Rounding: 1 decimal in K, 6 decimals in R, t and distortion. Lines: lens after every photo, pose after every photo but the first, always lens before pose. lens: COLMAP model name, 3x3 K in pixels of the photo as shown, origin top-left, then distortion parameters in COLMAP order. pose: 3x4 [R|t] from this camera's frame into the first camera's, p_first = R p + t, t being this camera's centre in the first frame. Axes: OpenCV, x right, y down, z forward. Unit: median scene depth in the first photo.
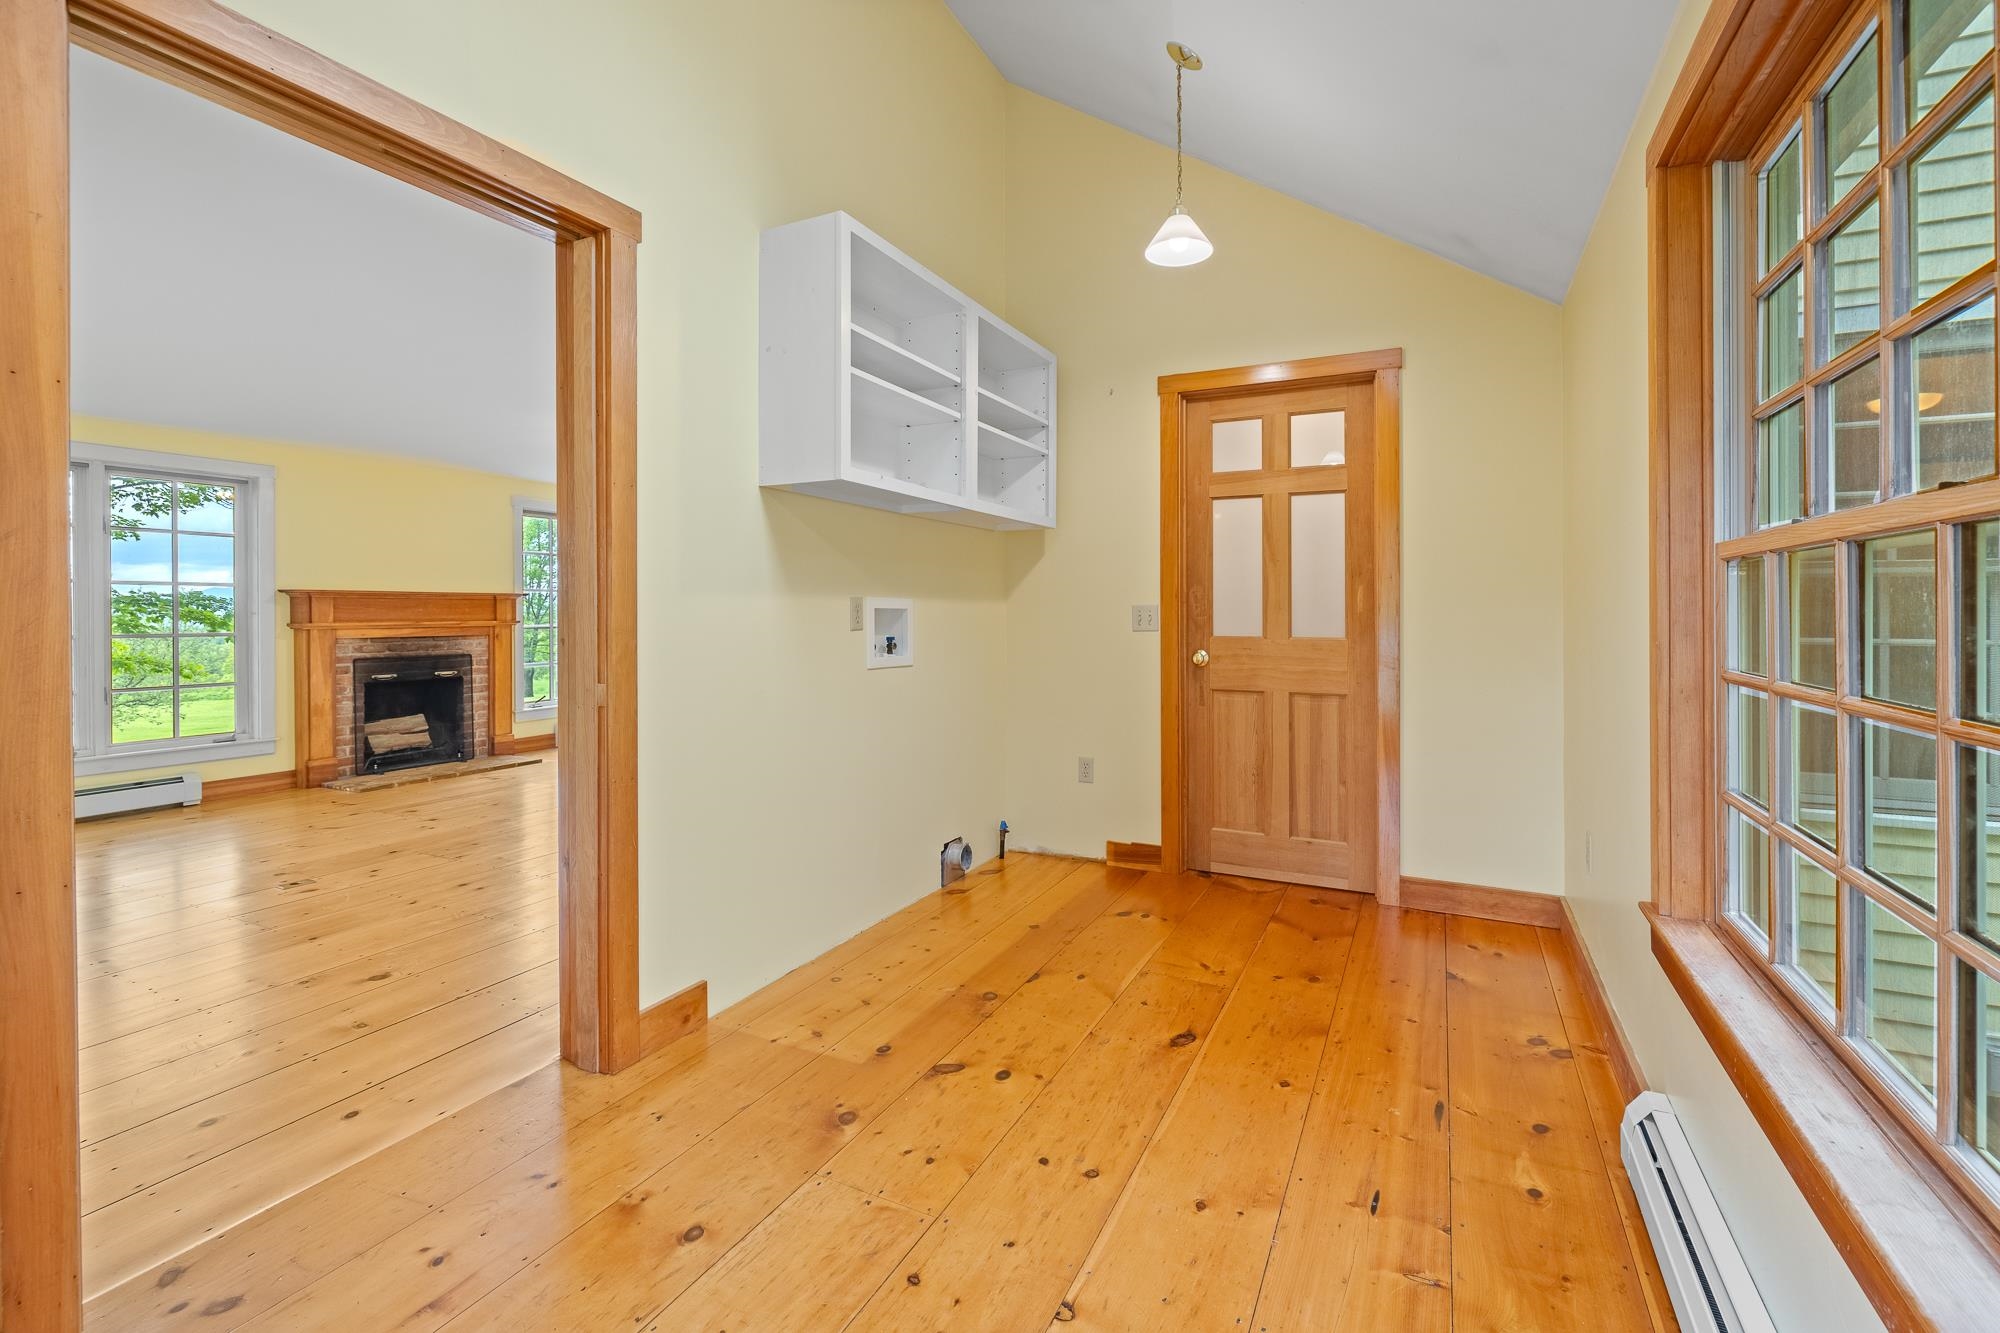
lens RADIAL K [[867.2, 0, 1012.3], [0, 867.2, 609.9], [0, 0, 1]] dist [-0.001370, -0.000533]
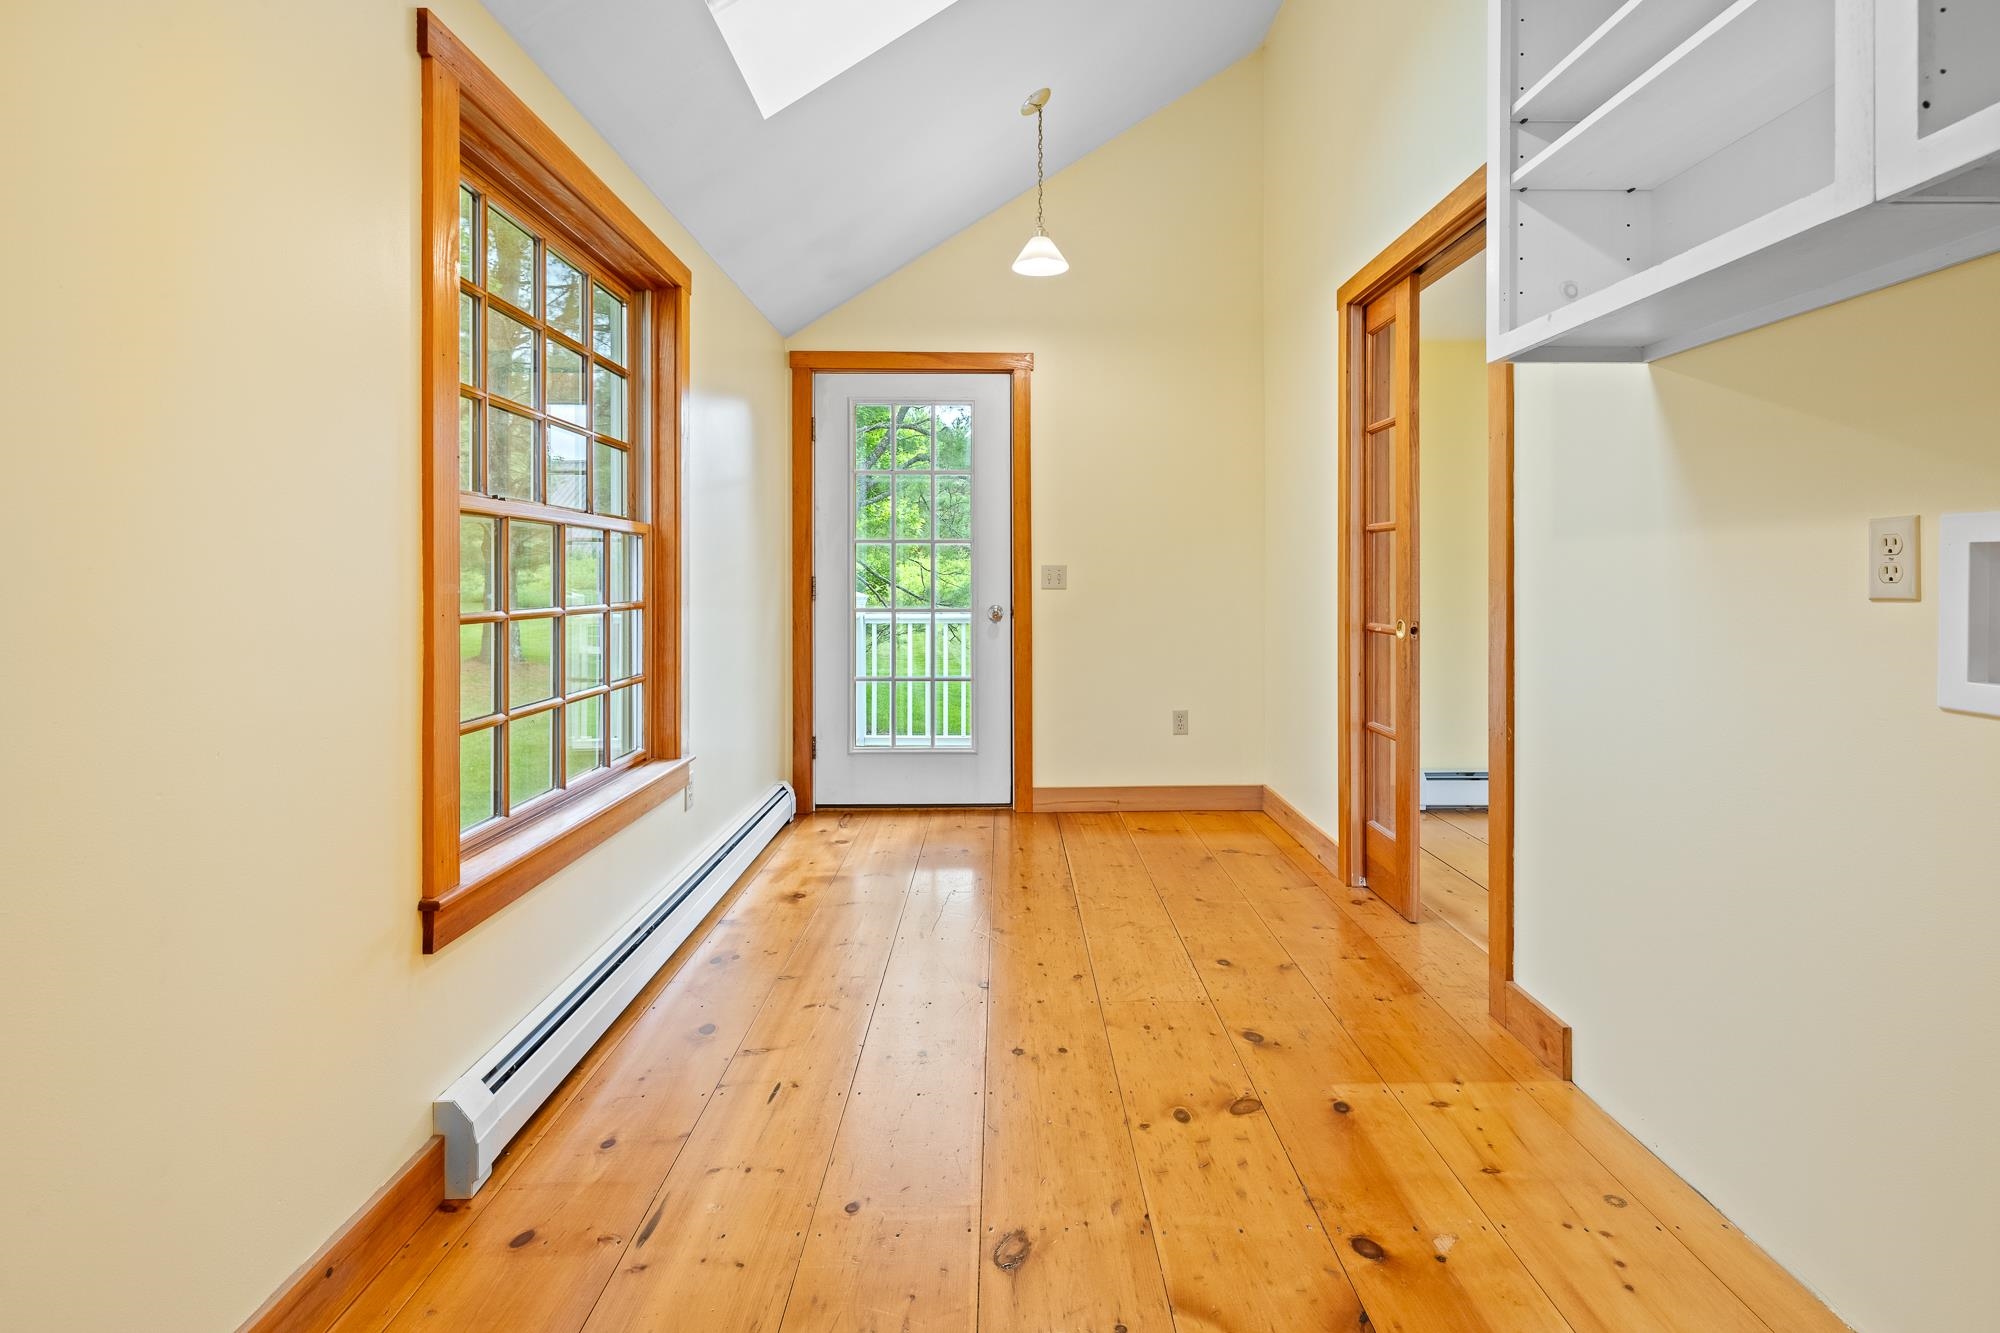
lens RADIAL K [[867.2, 0, 1012.3], [0, 867.2, 609.9], [0, 0, 1]] dist [-0.001370, -0.000533]
pose [[-0.882847, 0.019315, -0.469263, 0.452861], [0.001880, 0.999291, 0.037594, 0.014270], [0.469656, 0.032308, -0.882258, 1.441026]]
